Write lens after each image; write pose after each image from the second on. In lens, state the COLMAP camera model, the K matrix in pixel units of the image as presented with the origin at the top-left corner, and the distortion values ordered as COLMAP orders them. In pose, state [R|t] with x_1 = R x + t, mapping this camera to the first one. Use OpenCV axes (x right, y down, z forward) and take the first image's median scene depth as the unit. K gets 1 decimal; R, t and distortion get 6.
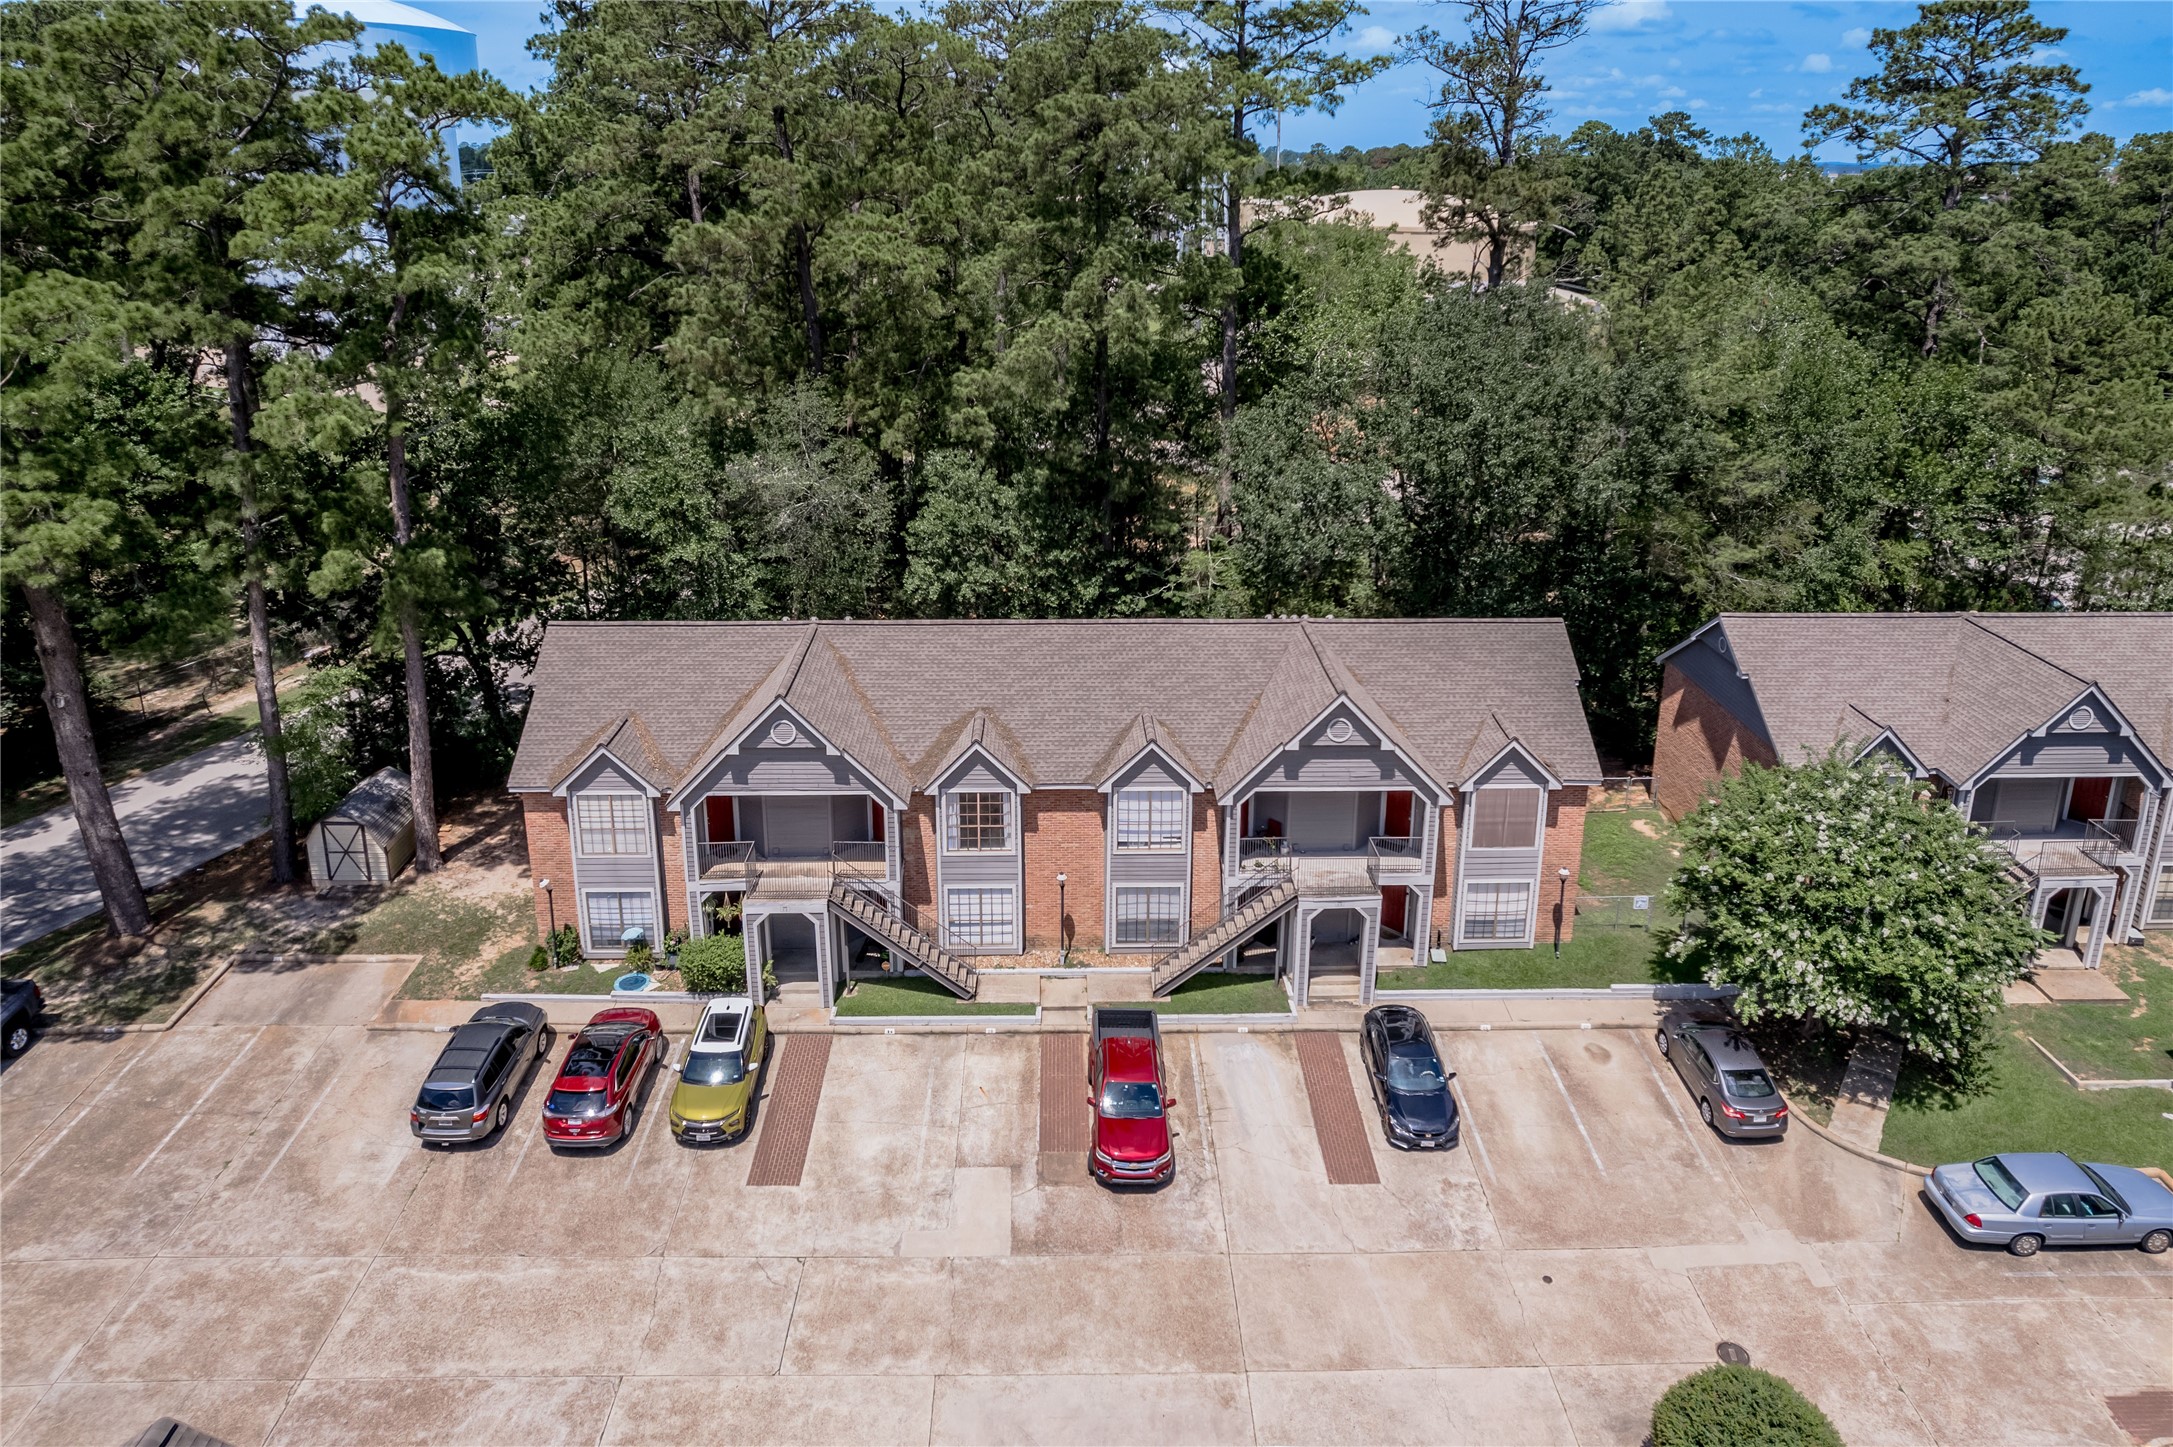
lens RADIAL K [[1442.7, 0, 1104.2], [0, 1442.7, 551.2], [0, 0, 1]] dist [-0.035089, 0.004970]
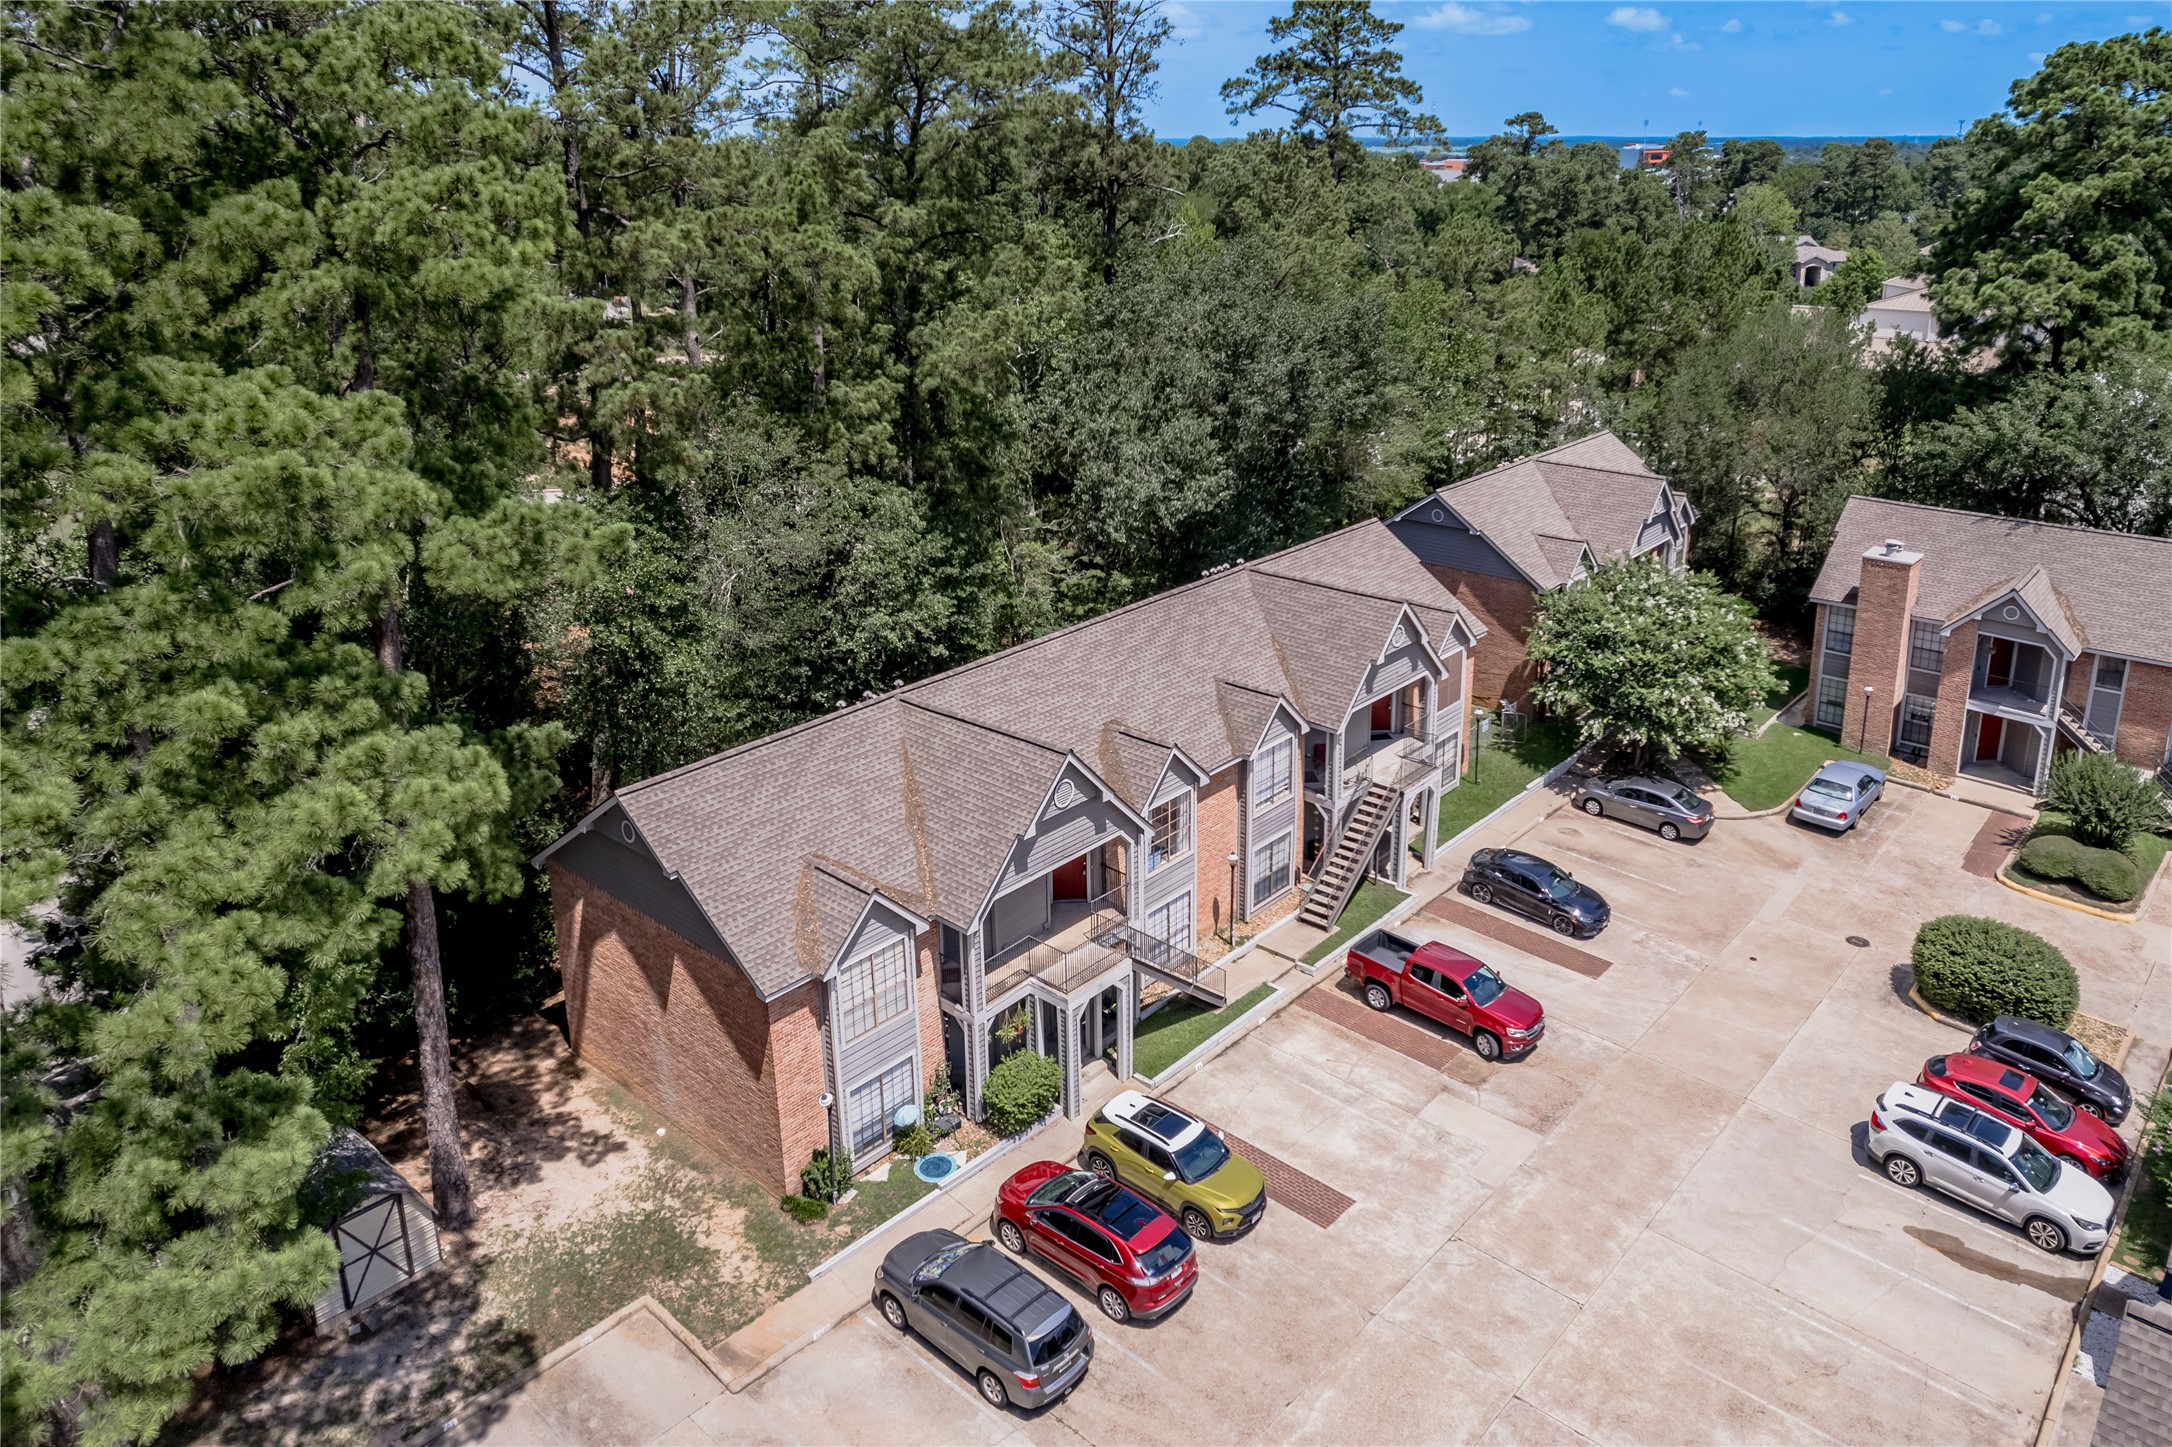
lens RADIAL K [[1550.0, 0, 1142.4], [0, 1550.0, 565.7], [0, 0, 1]] dist [-0.038891, 0.010616]
pose [[0.668296, -0.215219, 0.712083, -0.799466], [0.212192, 0.972617, 0.094819, -0.084257], [-0.712991, 0.087731, 0.695663, 0.290153]]
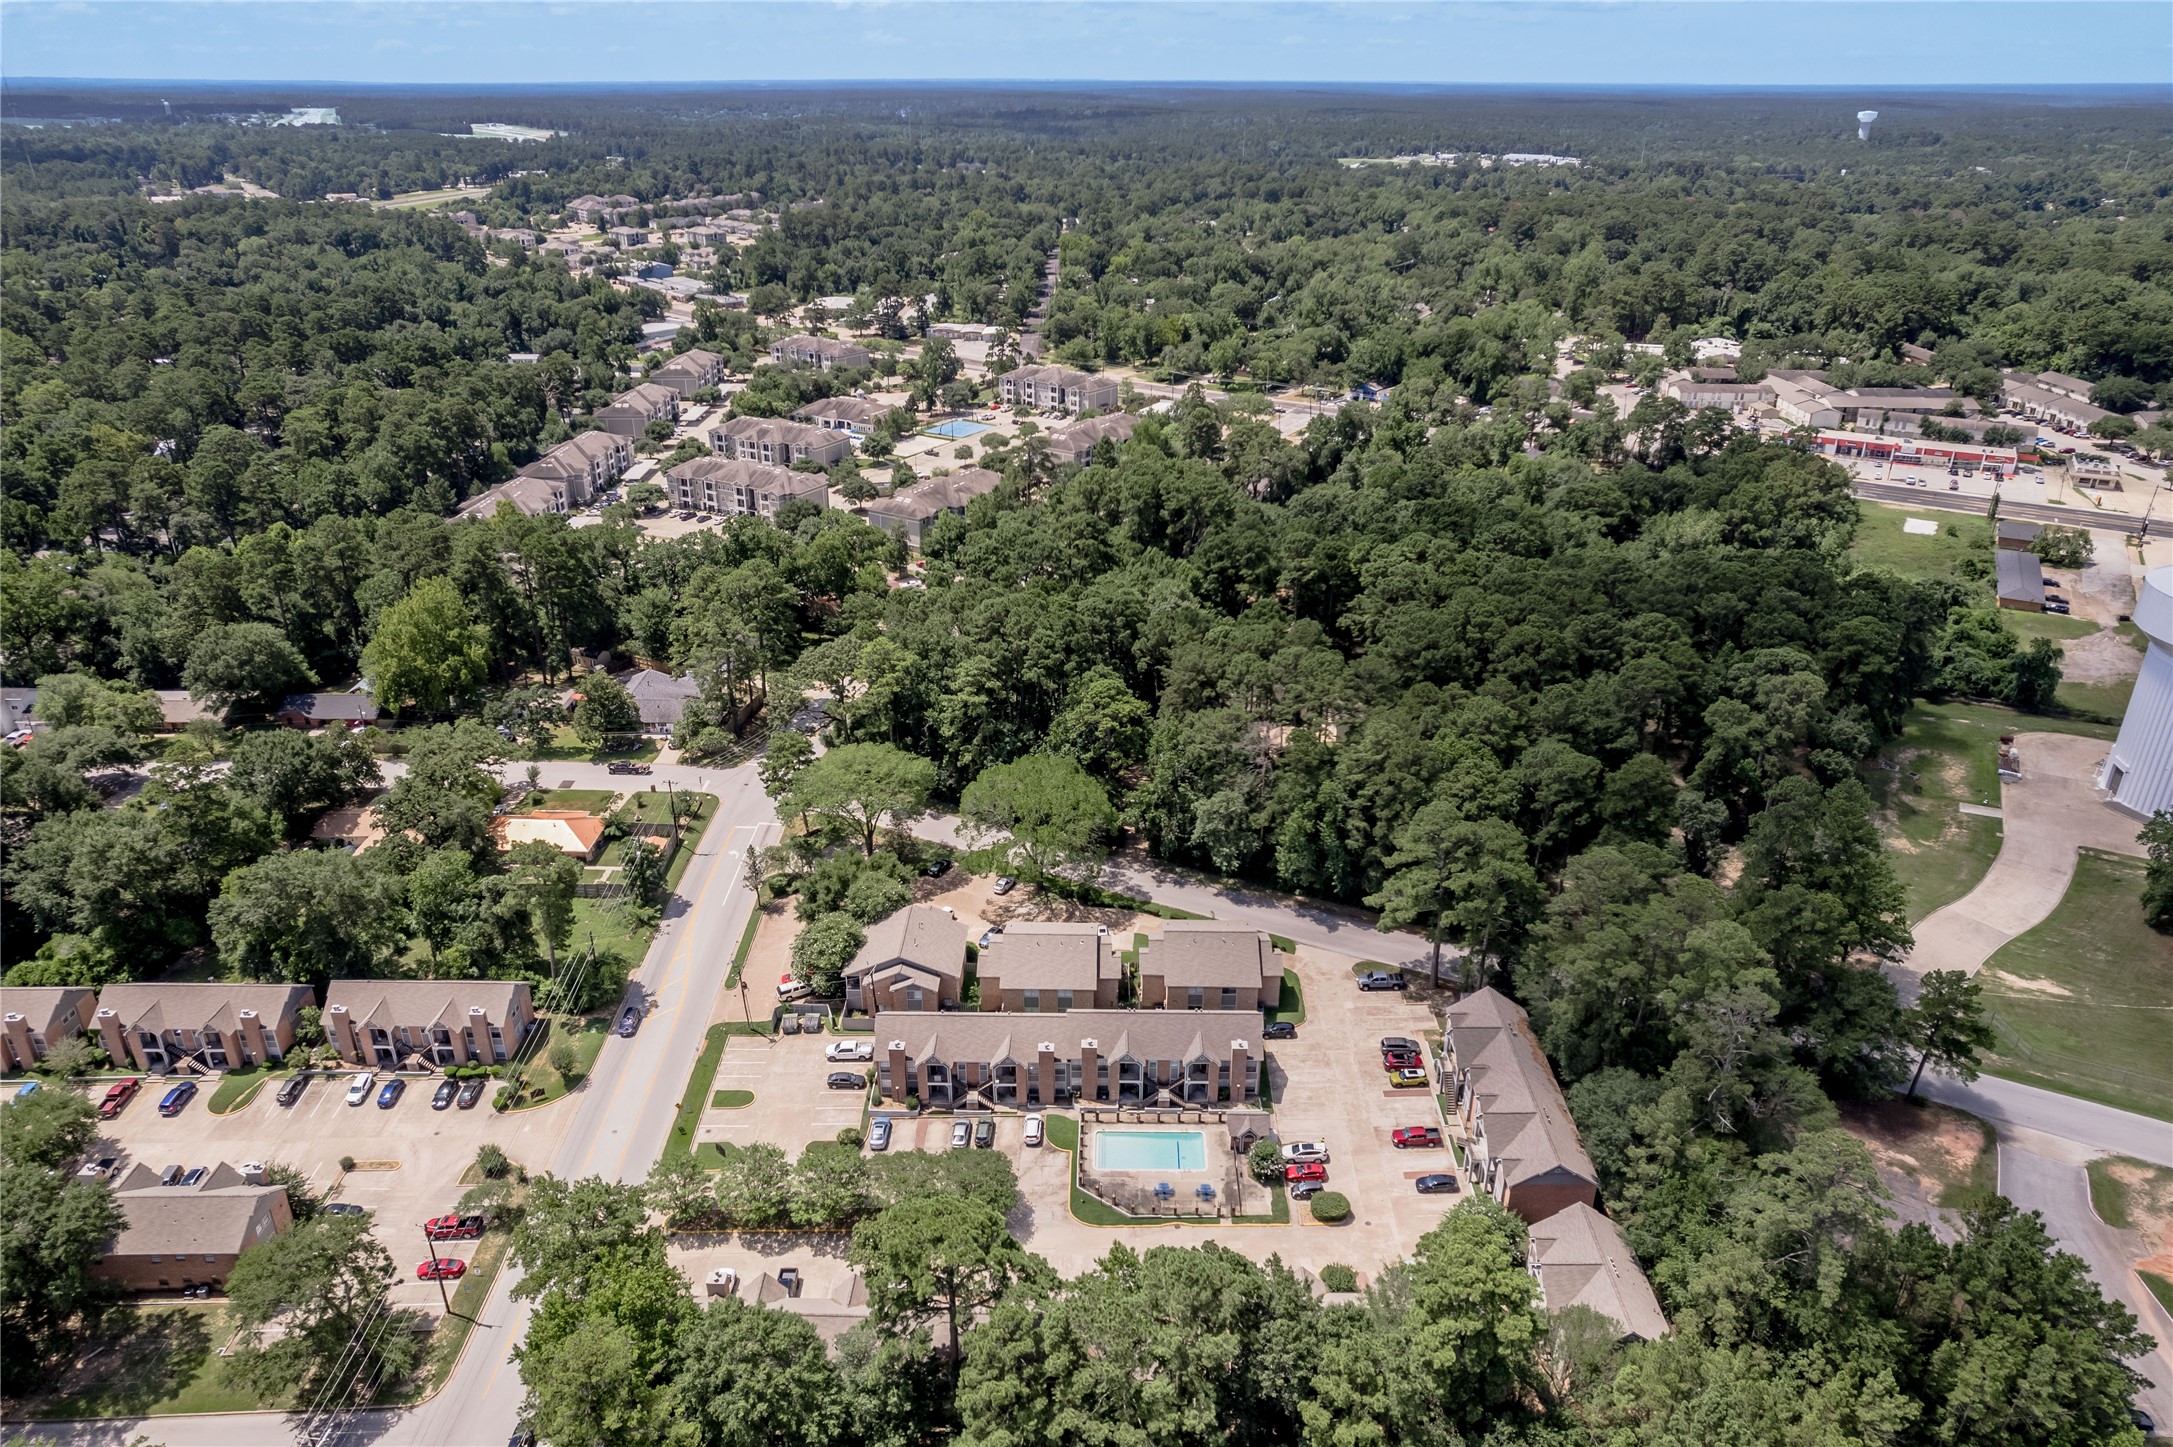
lens RADIAL K [[1400.7, 0, 1075.1], [0, 1400.7, 719.4], [0, 0, 1]] dist [-0.066132, 0.075026]
pose [[-0.054890, 0.412872, -0.909133, 3.190572], [-0.269790, 0.870507, 0.411619, -2.076304], [0.961353, 0.267869, 0.063607, -0.619172]]
